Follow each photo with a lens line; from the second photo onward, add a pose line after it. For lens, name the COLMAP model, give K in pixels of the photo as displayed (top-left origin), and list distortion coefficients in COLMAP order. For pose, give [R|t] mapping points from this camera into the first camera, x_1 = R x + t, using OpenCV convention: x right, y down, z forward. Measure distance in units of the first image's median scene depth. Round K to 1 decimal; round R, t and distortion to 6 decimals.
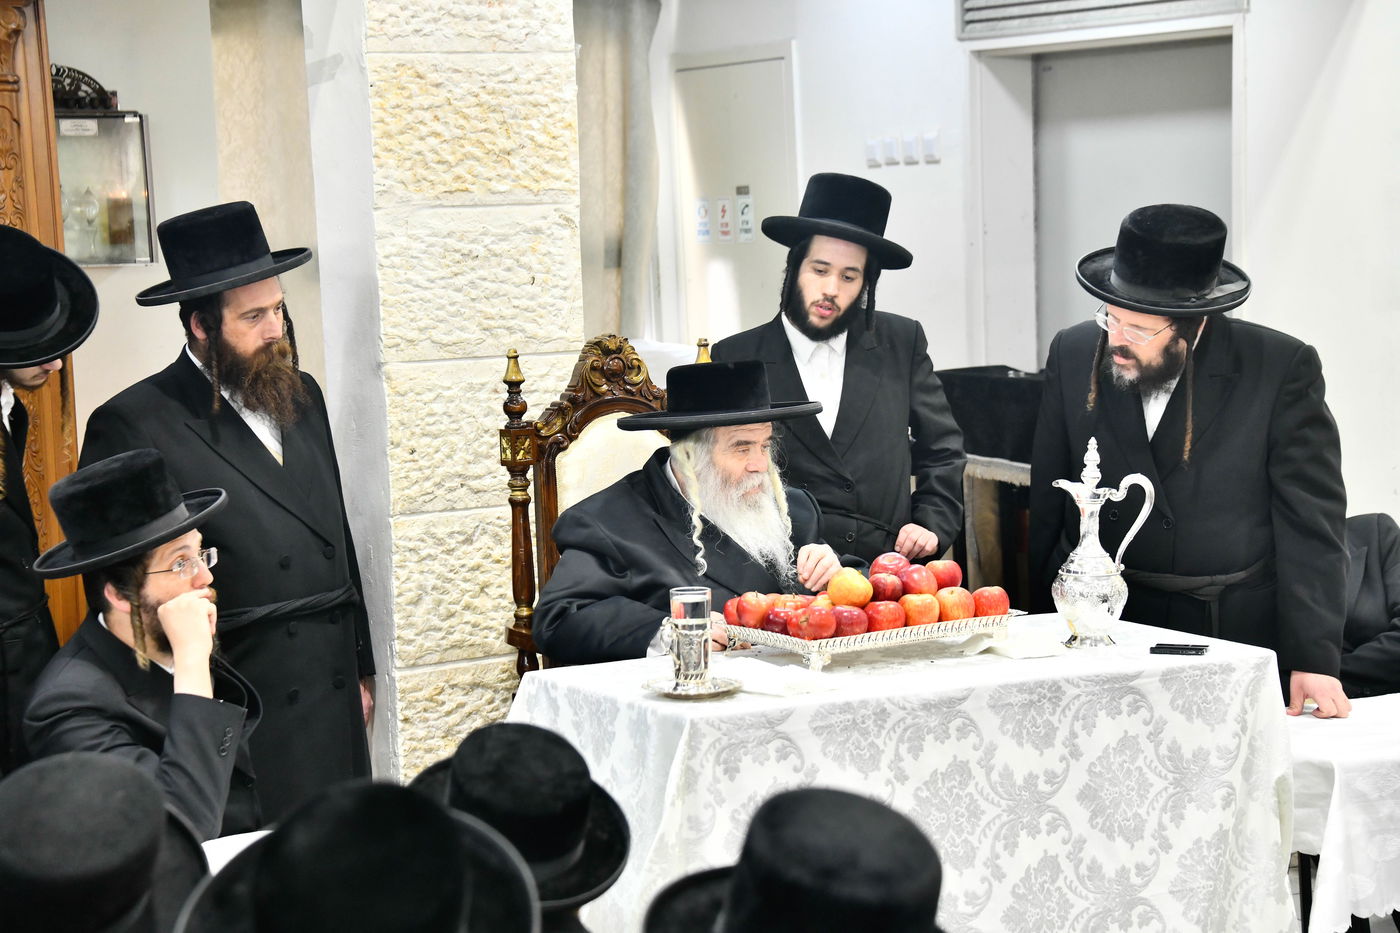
lens RADIAL K [[3274.5, 0, 700.0], [0, 3274.5, 466.5], [0, 0, 1]] dist [0.690040, 0.944744]
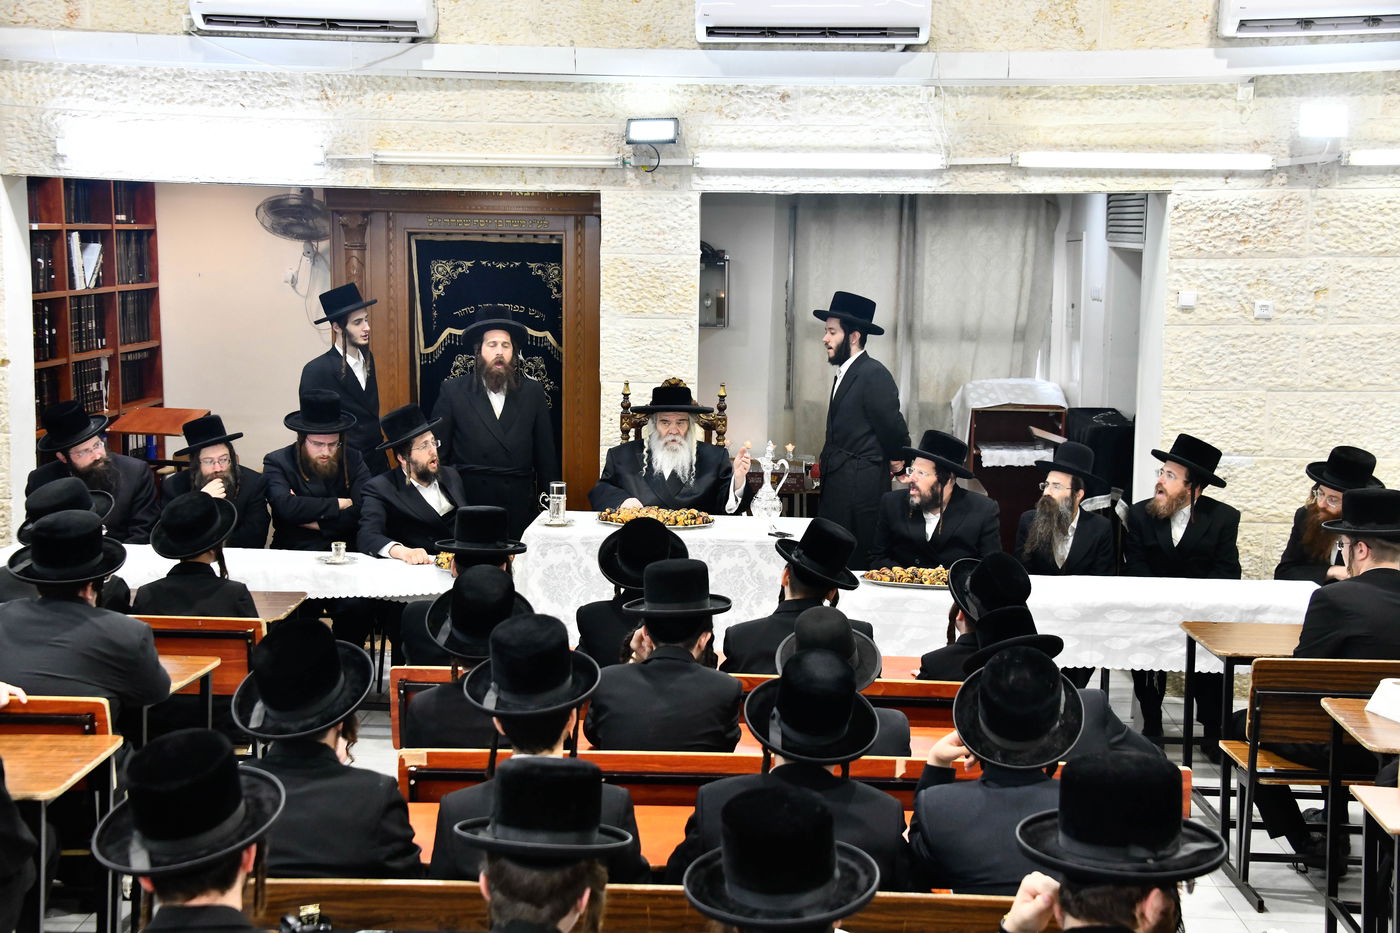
lens RADIAL K [[2012.3, 0, 700.0], [0, 2012.3, 466.5], [0, 0, 1]] dist [0.211530, 0.580718]
pose [[0.843335, 0.109461, -0.526122, 0.756095], [-0.093617, 0.993990, 0.056741, -0.060950], [0.529171, 0.001403, 0.848514, -0.205644]]
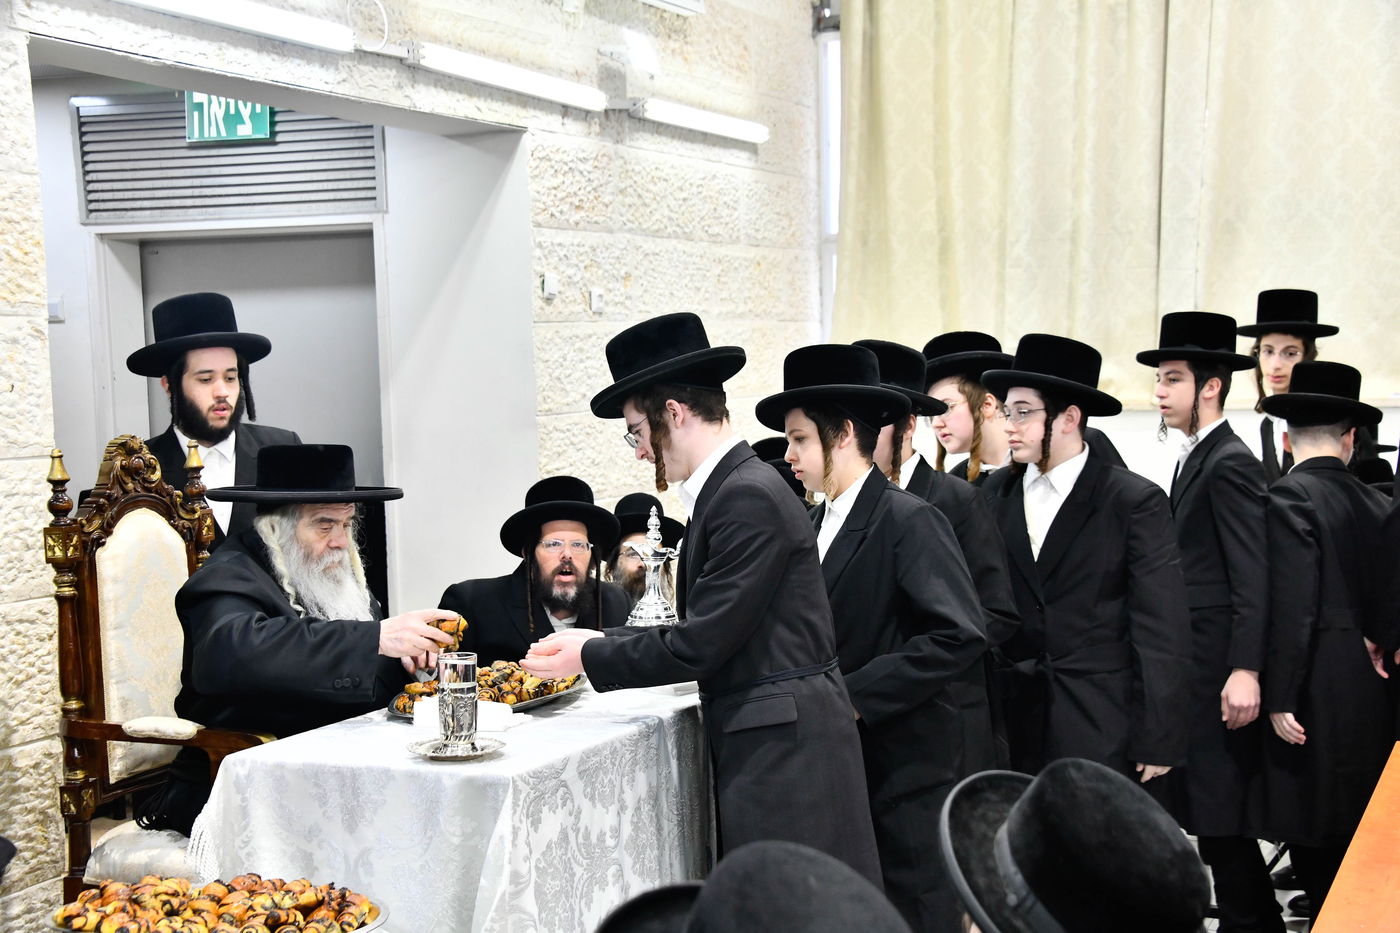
lens RADIAL K [[2012.3, 0, 700.0], [0, 2012.3, 466.5], [0, 0, 1]] dist [0.211530, 0.580718]
pose [[0.812582, -0.020145, 0.582499, -0.268268], [0.052775, 0.997840, -0.039112, 0.005559], [-0.580453, 0.062523, 0.811890, 0.357789]]
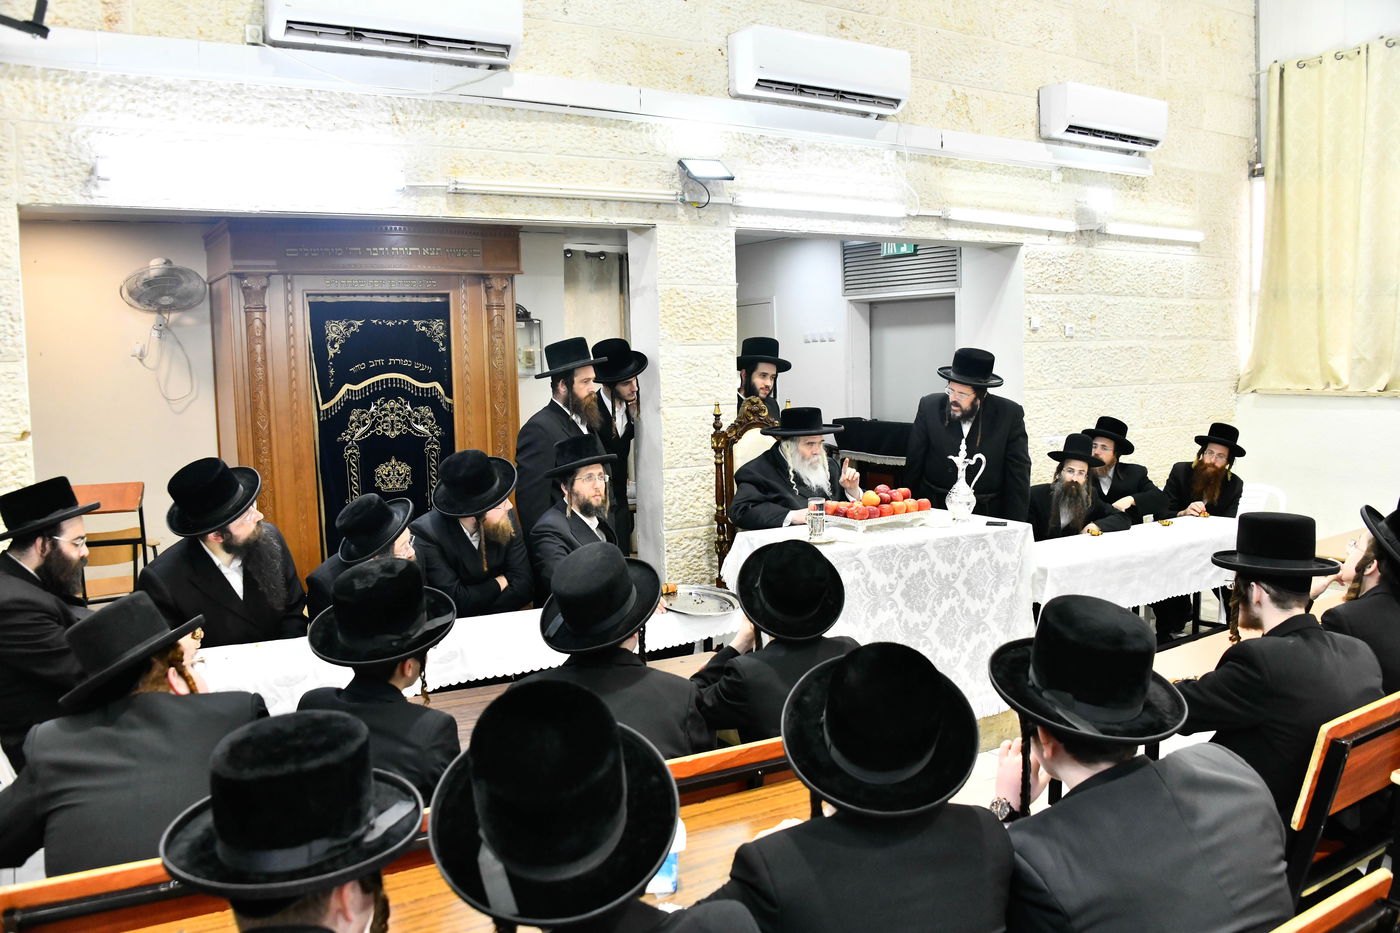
lens RADIAL K [[1116.9, 0, 710.8], [0, 1116.9, 478.5], [0, 0, 1]] dist [-0.149876, 0.085232]
pose [[0.998861, 0.008561, 0.046941, -0.099856], [-0.009223, 0.999861, 0.013917, 0.010197], [-0.046816, -0.014334, 0.998801, 0.162203]]
